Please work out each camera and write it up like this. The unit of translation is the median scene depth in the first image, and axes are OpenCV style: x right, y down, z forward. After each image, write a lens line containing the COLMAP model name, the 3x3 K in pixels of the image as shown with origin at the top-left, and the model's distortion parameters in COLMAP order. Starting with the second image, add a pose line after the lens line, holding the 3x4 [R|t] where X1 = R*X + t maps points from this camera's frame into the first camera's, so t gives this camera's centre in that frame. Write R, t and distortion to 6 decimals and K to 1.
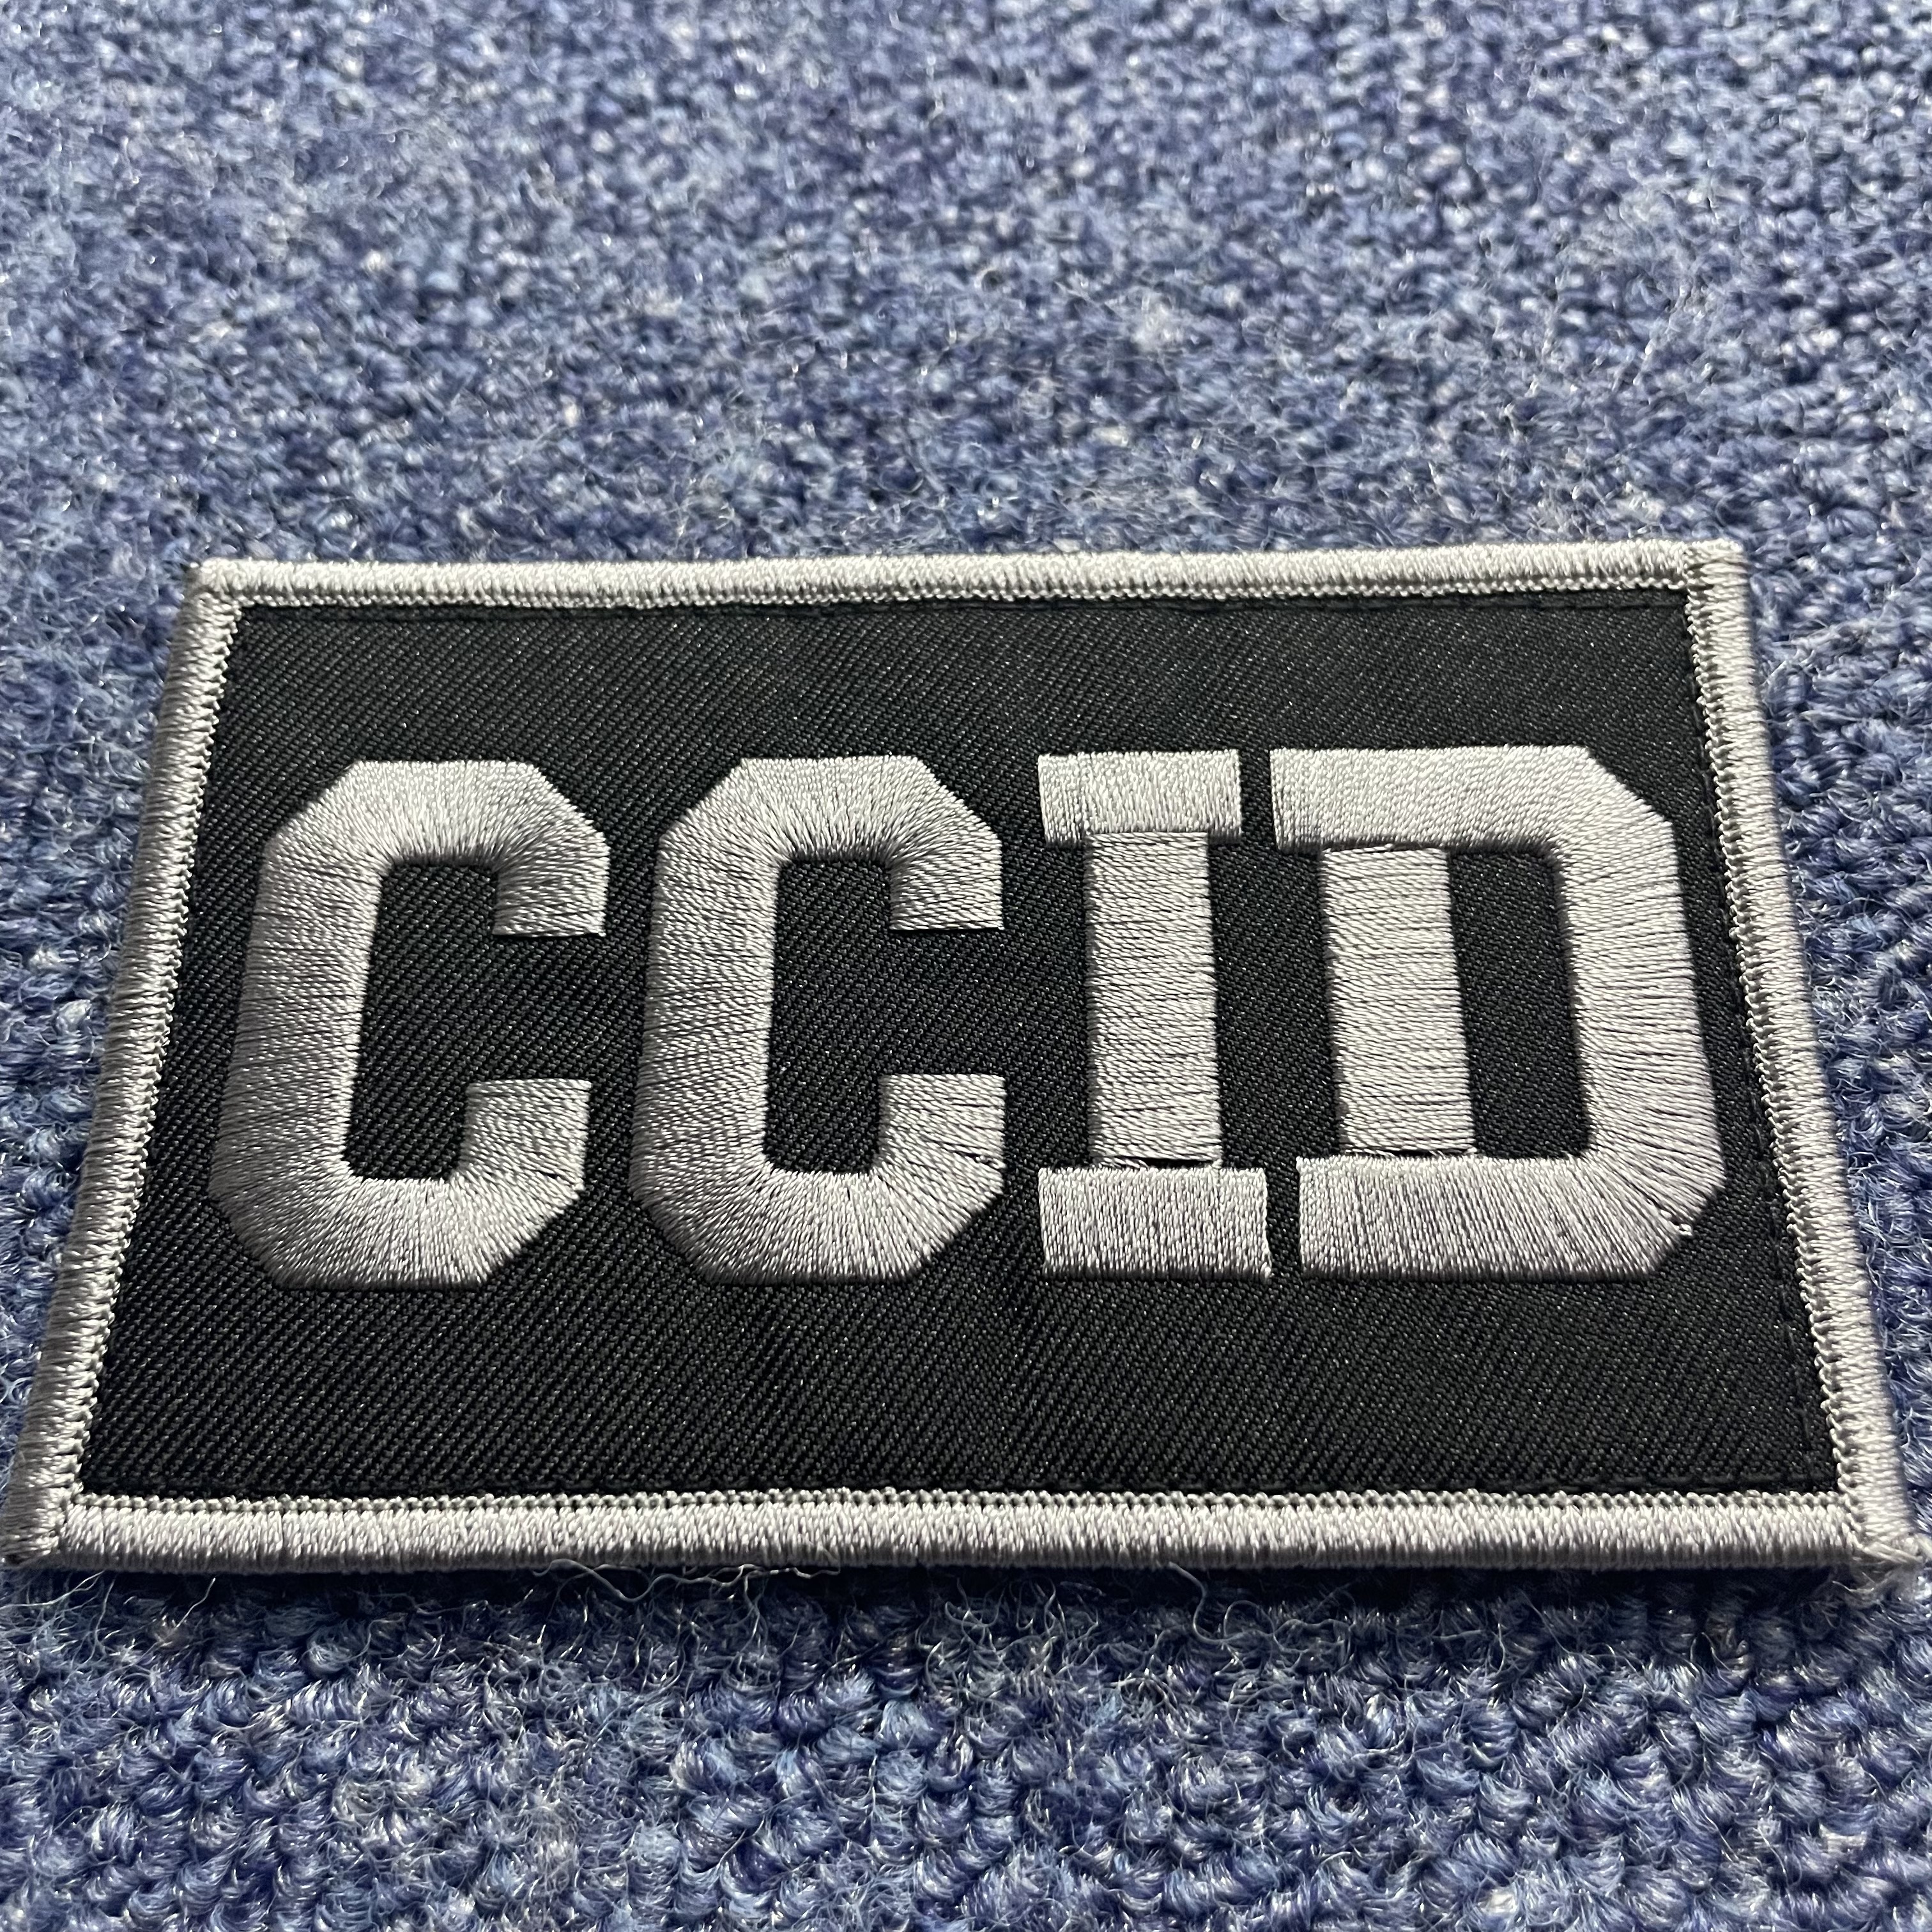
lens RADIAL K [[2082.3, 0, 966.0], [0, 2082.3, 966.0], [0, 0, 1]] dist [0.019153, -0.124375]
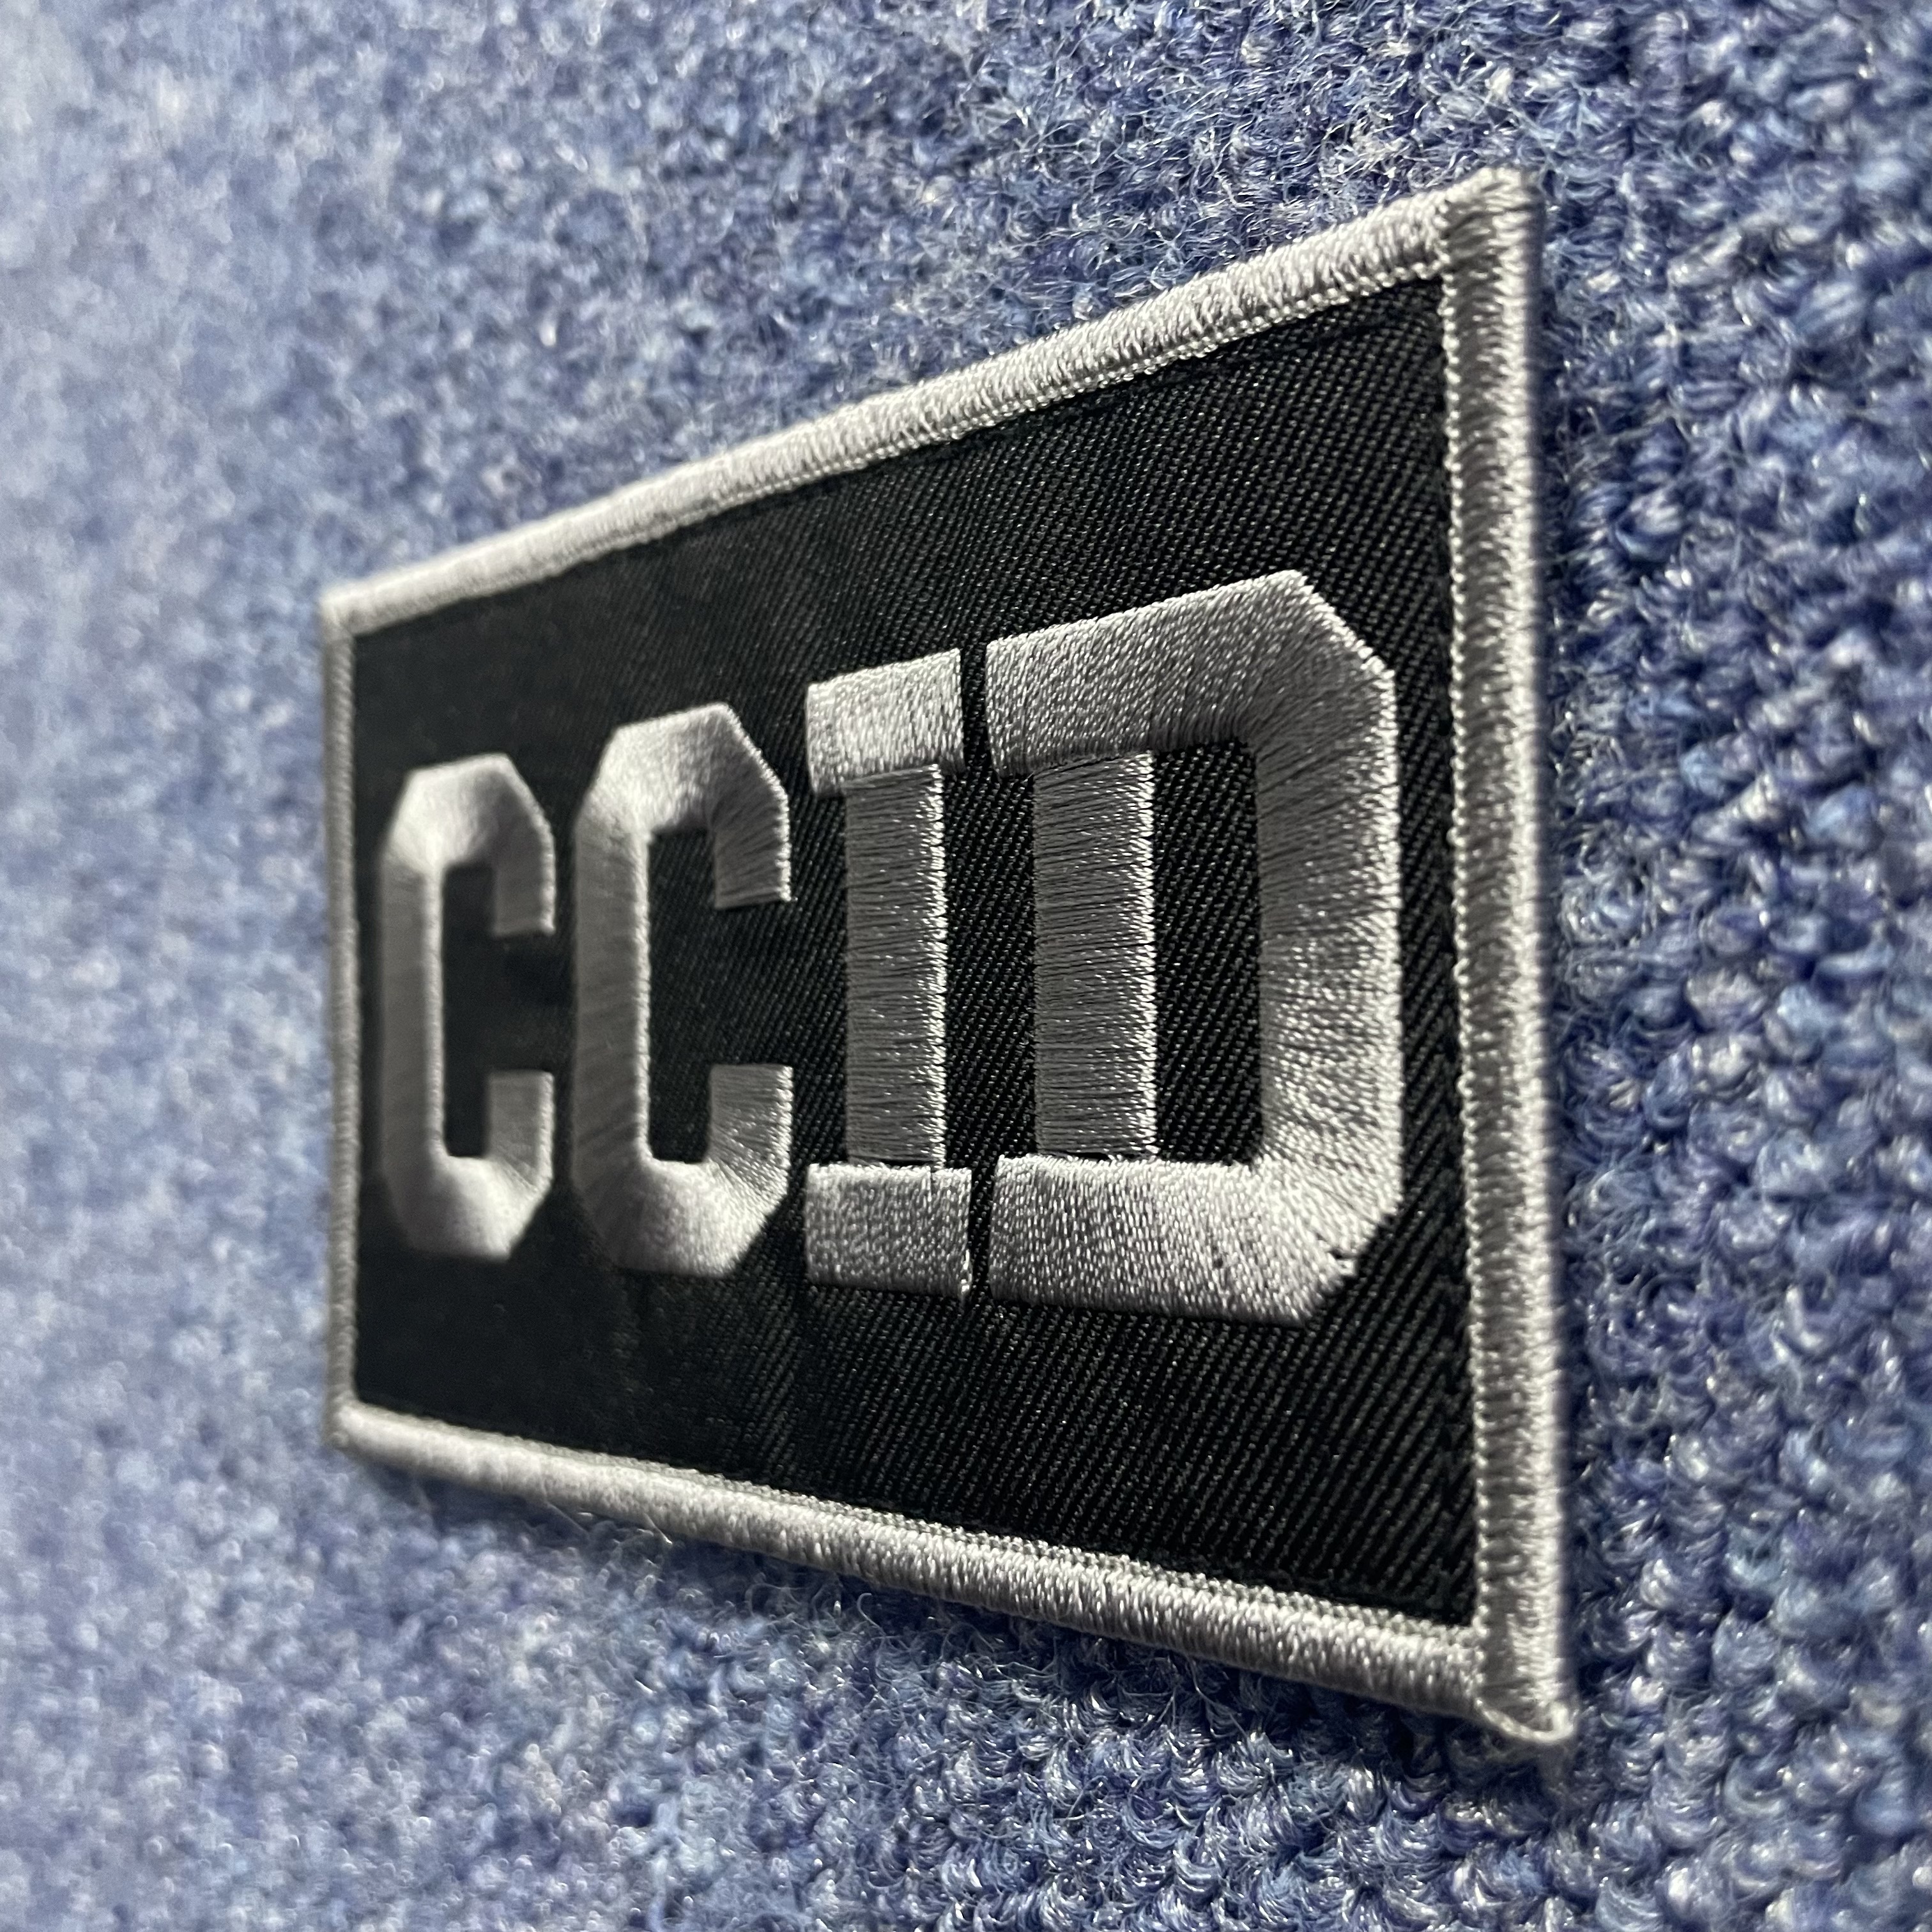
lens RADIAL K [[2082.3, 0, 966.0], [0, 2082.3, 966.0], [0, 0, 1]] dist [0.019153, -0.124375]
pose [[0.733509, -0.059939, -0.677032, 0.726406], [0.292609, 0.926917, 0.234957, -0.190184], [0.613470, -0.370448, 0.697440, 0.383181]]
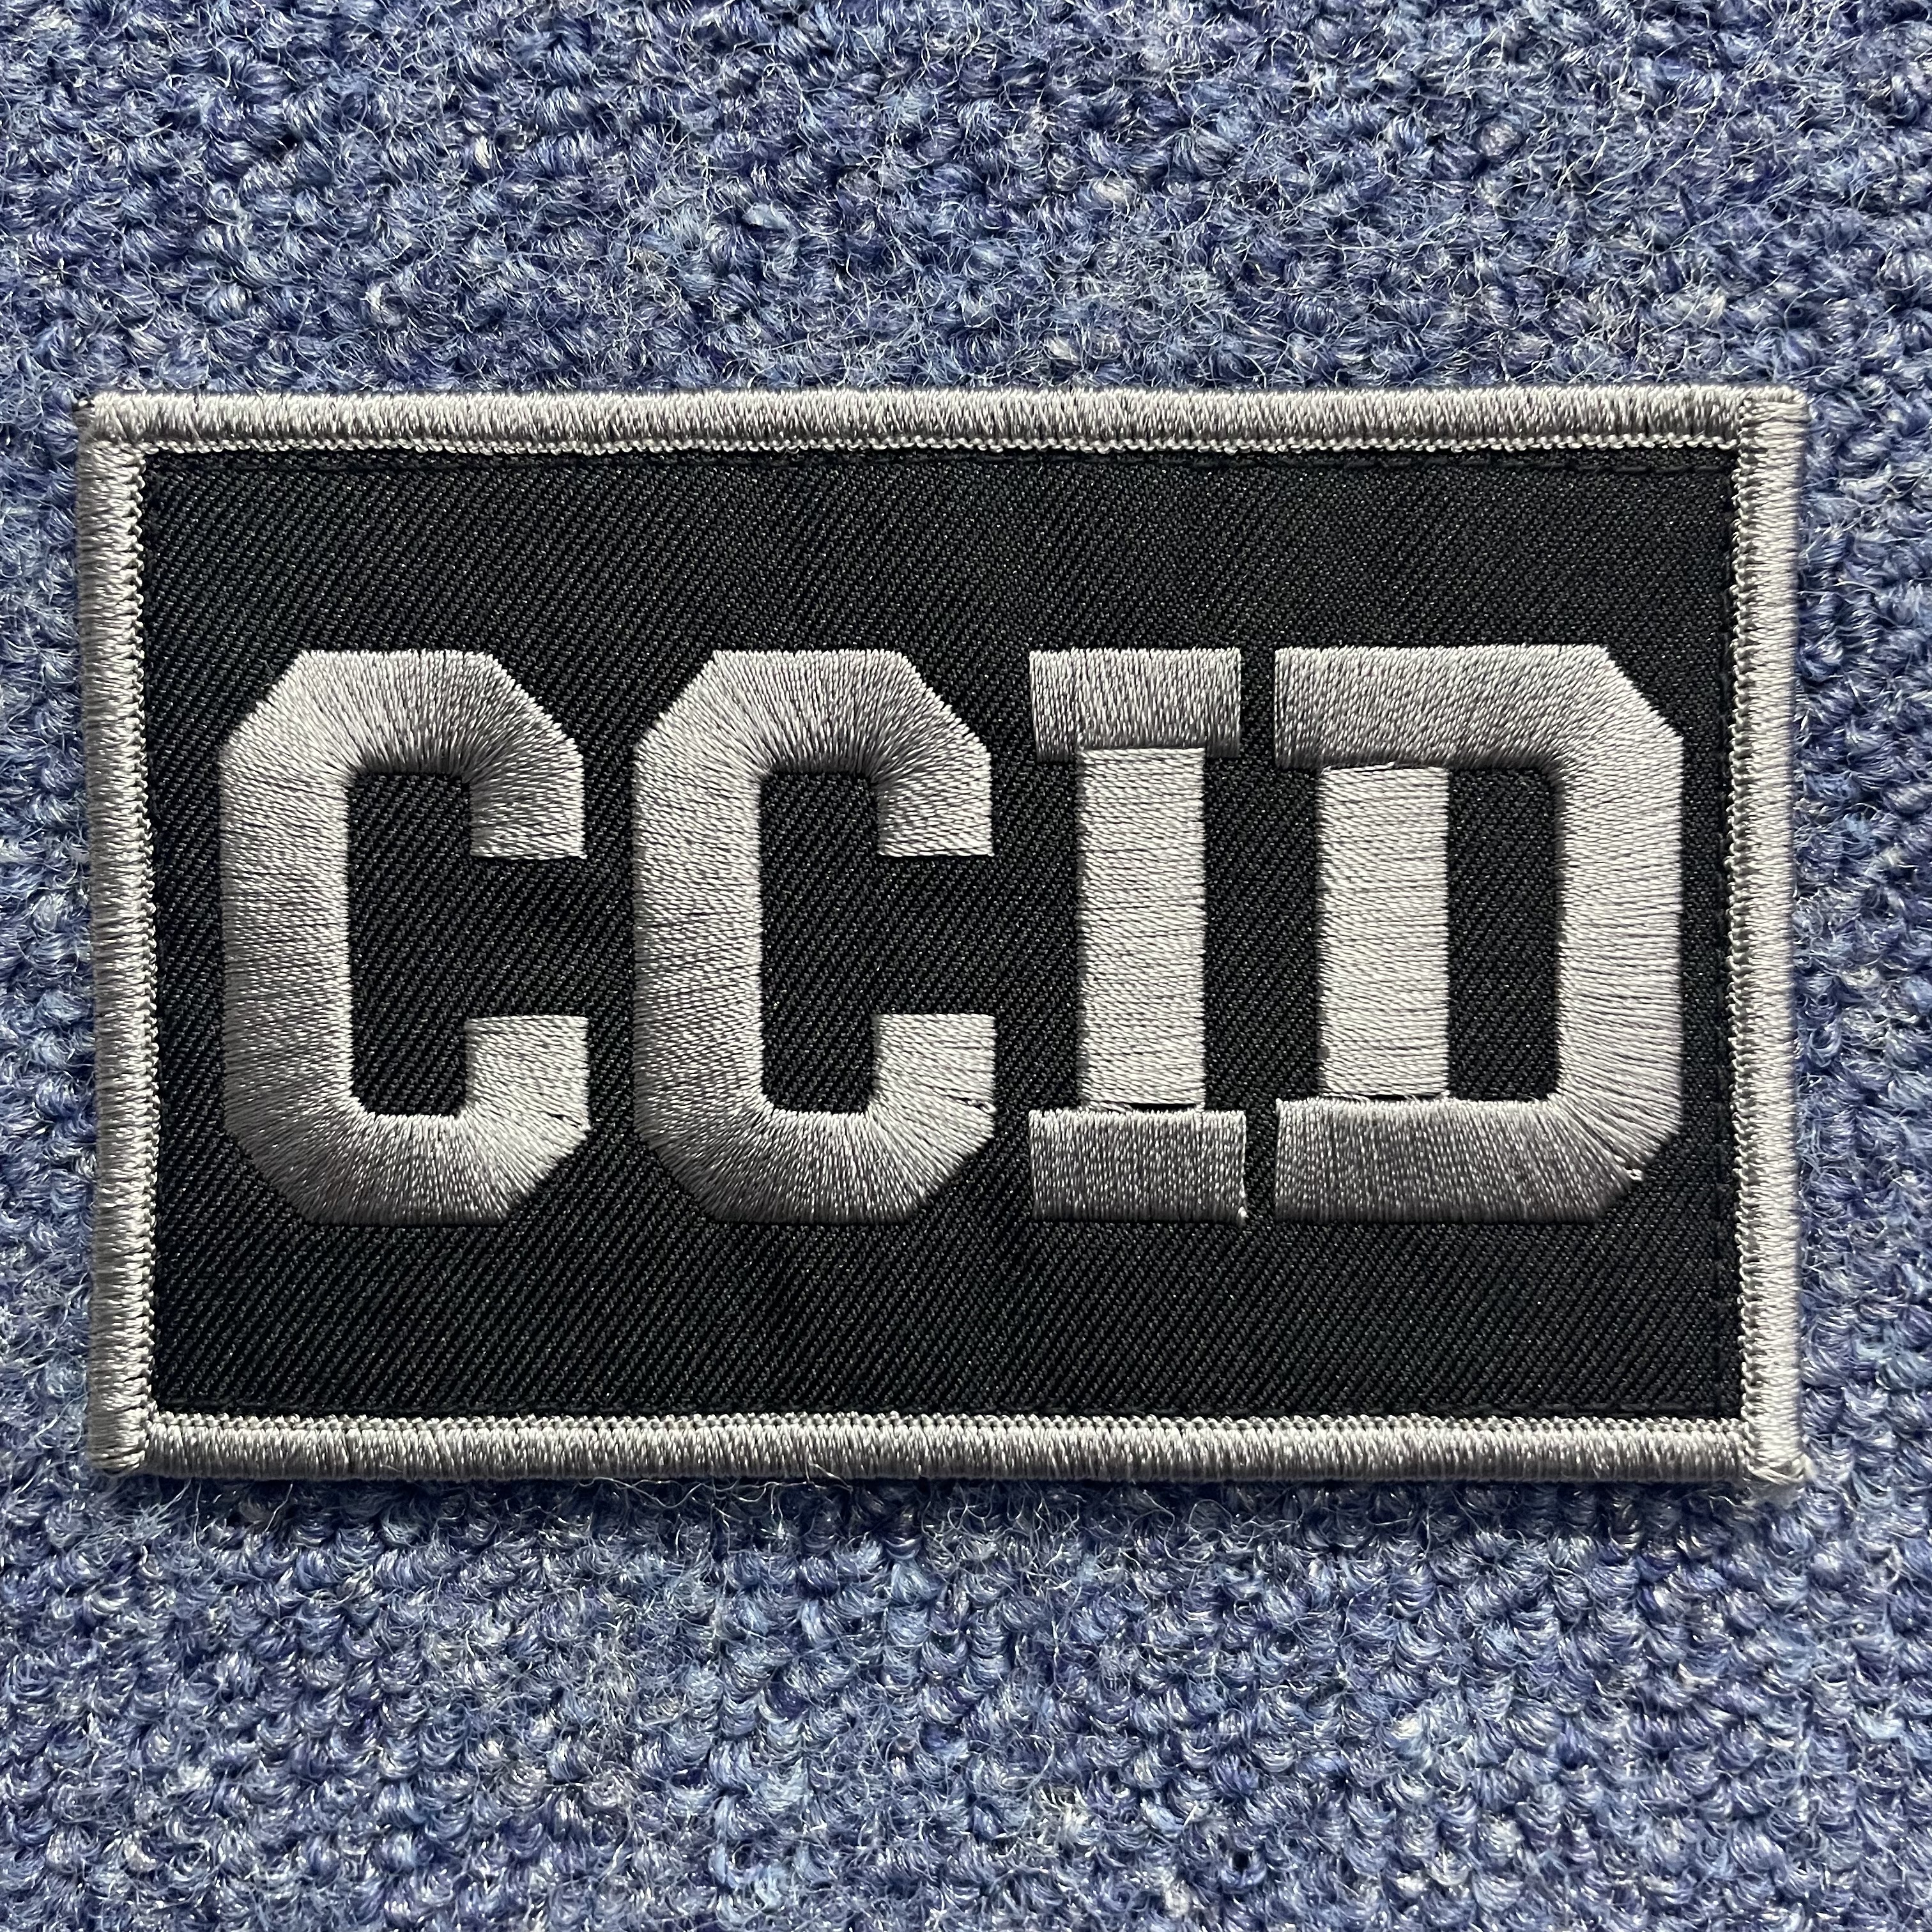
lens RADIAL K [[2061.6, 0, 945.4], [0, 2061.6, 1037.4], [0, 0, 1]] dist [0.006110, -0.076156]
pose [[0.999641, -0.014359, 0.022610, -0.028255], [0.002909, 0.897368, 0.441274, -0.375455], [-0.026626, -0.441050, 0.897087, 0.090839]]
